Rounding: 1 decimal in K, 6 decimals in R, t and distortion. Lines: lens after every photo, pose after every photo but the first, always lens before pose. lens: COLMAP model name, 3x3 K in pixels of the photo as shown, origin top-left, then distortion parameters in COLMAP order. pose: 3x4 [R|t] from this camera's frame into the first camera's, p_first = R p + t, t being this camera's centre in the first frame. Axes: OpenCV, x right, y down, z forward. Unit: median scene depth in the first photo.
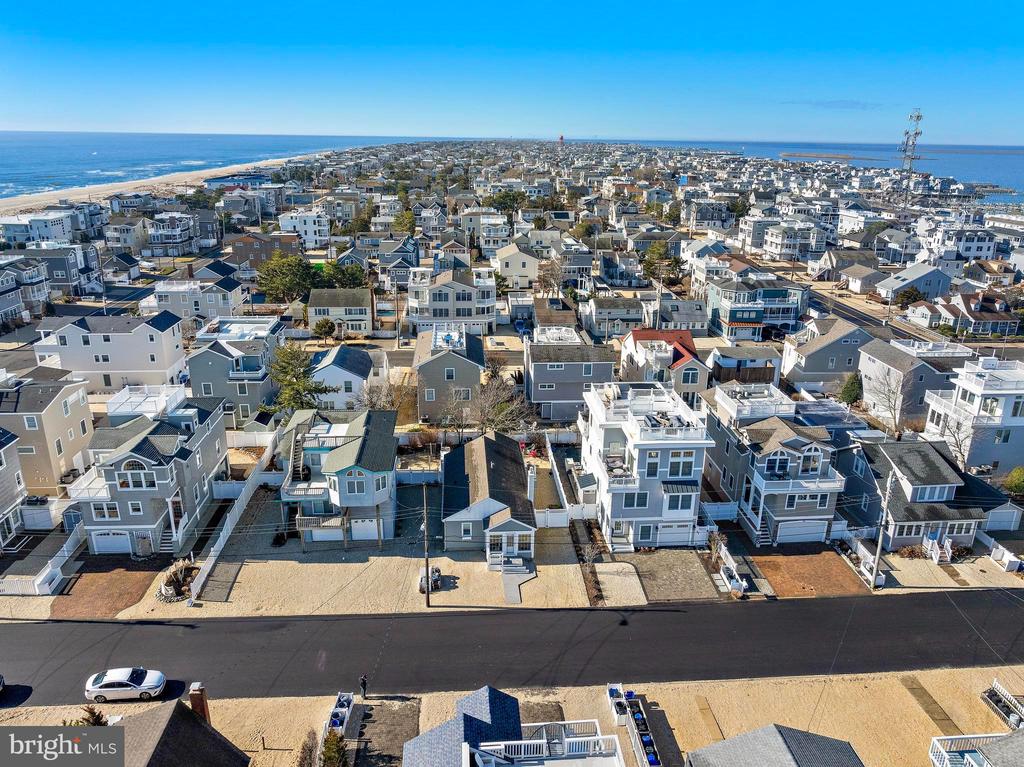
lens RADIAL K [[720.9, 0, 516.9], [0, 720.9, 379.7], [0, 0, 1]] dist [-0.041859, 0.000625]
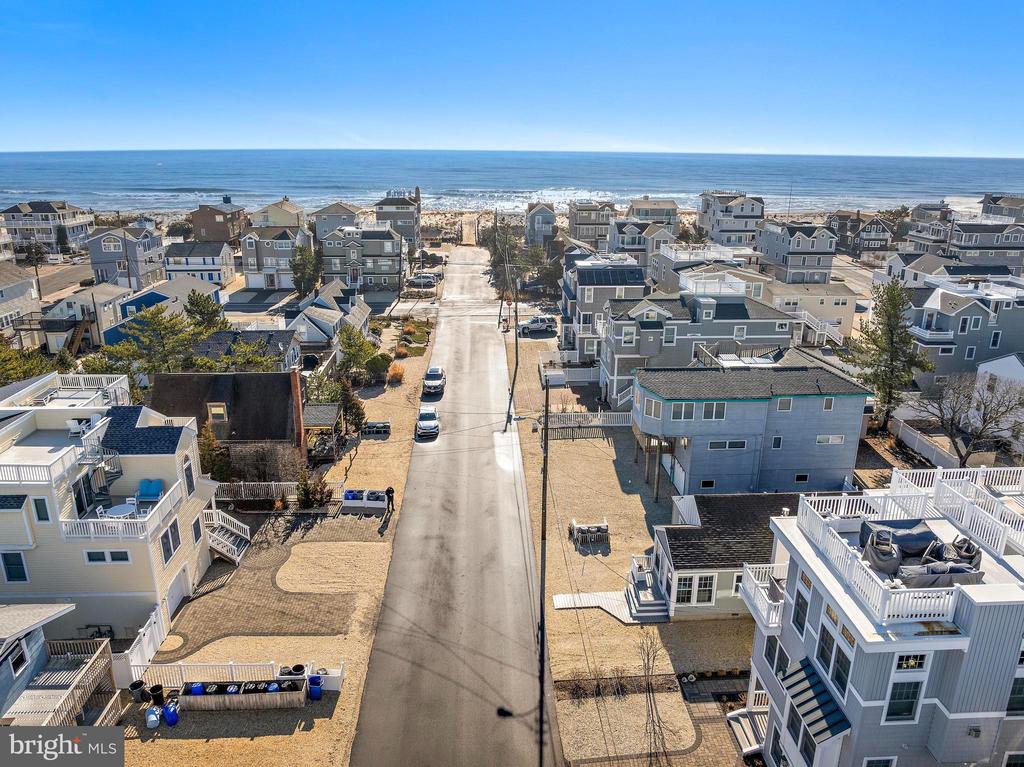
lens RADIAL K [[737.2, 0, 516.5], [0, 737.2, 383.2], [0, 0, 1]] dist [-0.038913, -0.006180]
pose [[-0.027269, 0.293700, -0.955509, 0.520922], [-0.323795, 0.901735, 0.286411, -0.054419], [0.945734, 0.317199, 0.070509, 0.741682]]
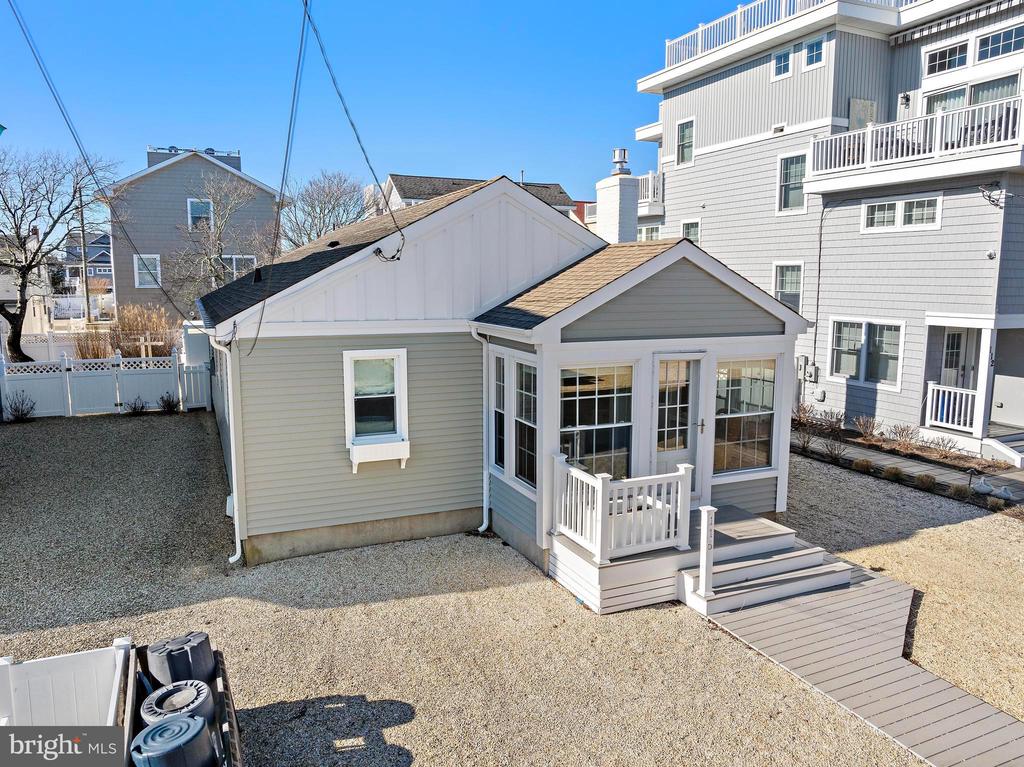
lens RADIAL K [[737.2, 0, 516.5], [0, 737.2, 383.2], [0, 0, 1]] dist [-0.038913, -0.006180]
pose [[0.944434, -0.059144, 0.323337, -0.089983], [0.116628, 0.979973, -0.161401, 0.225732], [-0.307316, 0.190143, 0.932418, 0.808478]]
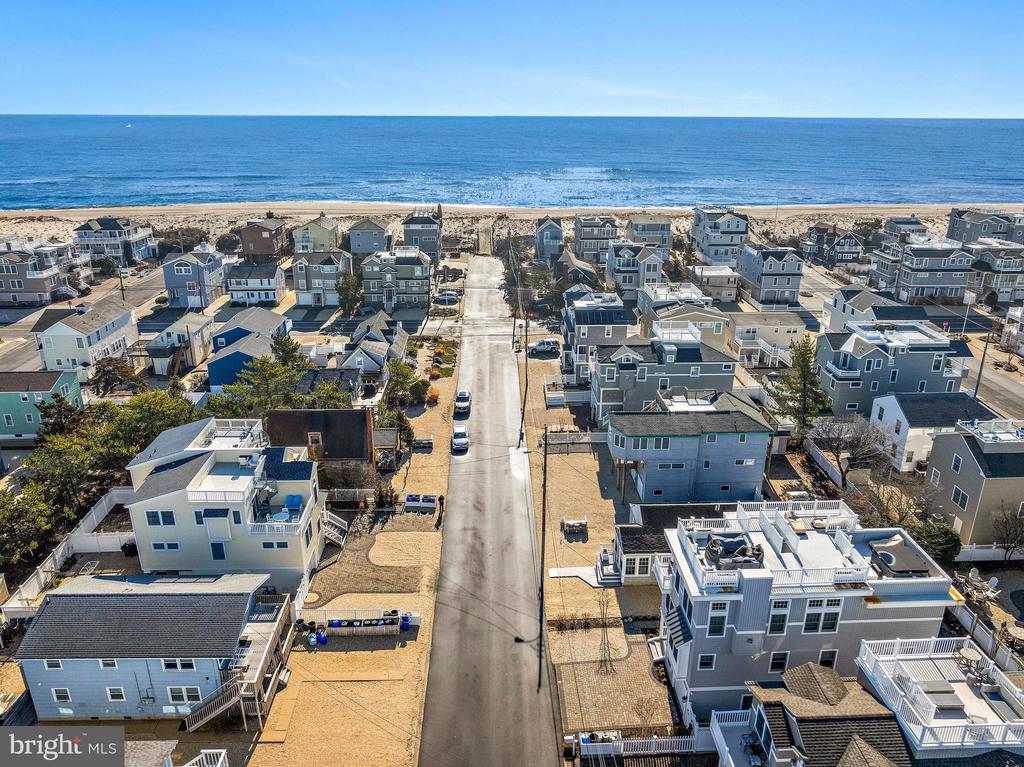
lens RADIAL K [[737.2, 0, 516.5], [0, 737.2, 383.2], [0, 0, 1]] dist [-0.038913, -0.006180]
pose [[-0.042692, 0.334266, -0.941511, 0.805262], [-0.321624, 0.887608, 0.329712, -0.243581], [0.945904, 0.316889, 0.069614, 0.687844]]
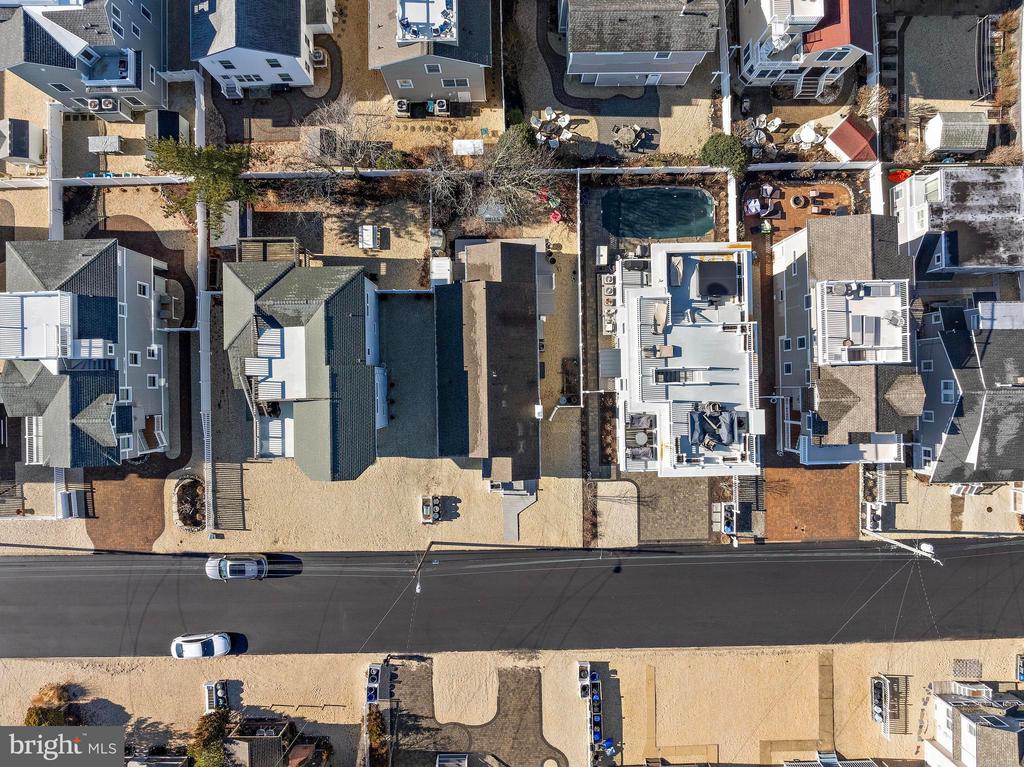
lens RADIAL K [[720.9, 0, 516.9], [0, 720.9, 379.7], [0, 0, 1]] dist [-0.041859, 0.000625]
pose [[0.998046, 0.061638, -0.010226, -0.000398], [-0.010517, 0.327068, 0.944942, -0.676419], [0.061589, -0.942988, 0.327077, 0.763719]]
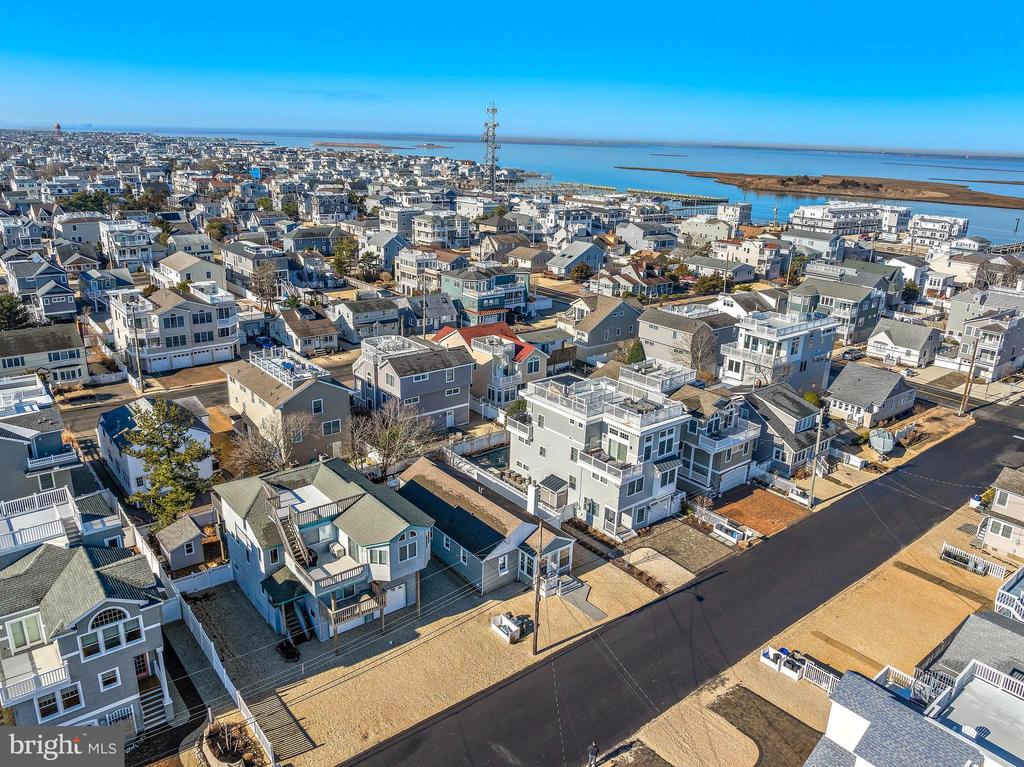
lens RADIAL K [[737.2, 0, 516.5], [0, 737.2, 383.2], [0, 0, 1]] dist [-0.038913, -0.006180]
pose [[0.820700, -0.168431, 0.545969, -0.506306], [0.162894, 0.984880, 0.058972, -0.065435], [-0.547647, 0.040537, 0.835727, 0.198992]]
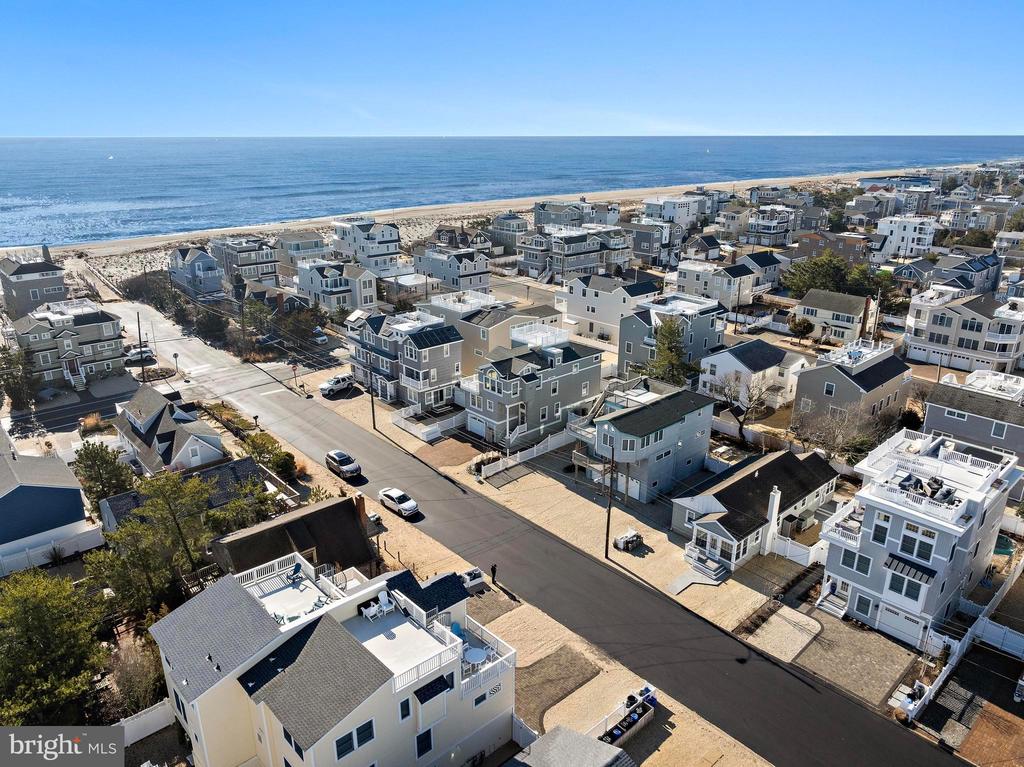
lens RADIAL K [[720.9, 0, 516.9], [0, 720.9, 379.7], [0, 0, 1]] dist [-0.041859, 0.000625]
pose [[0.616706, 0.248154, -0.747056, 0.476376], [-0.247074, 0.962075, 0.115615, -0.036838], [0.747414, 0.113278, 0.654630, 0.119174]]
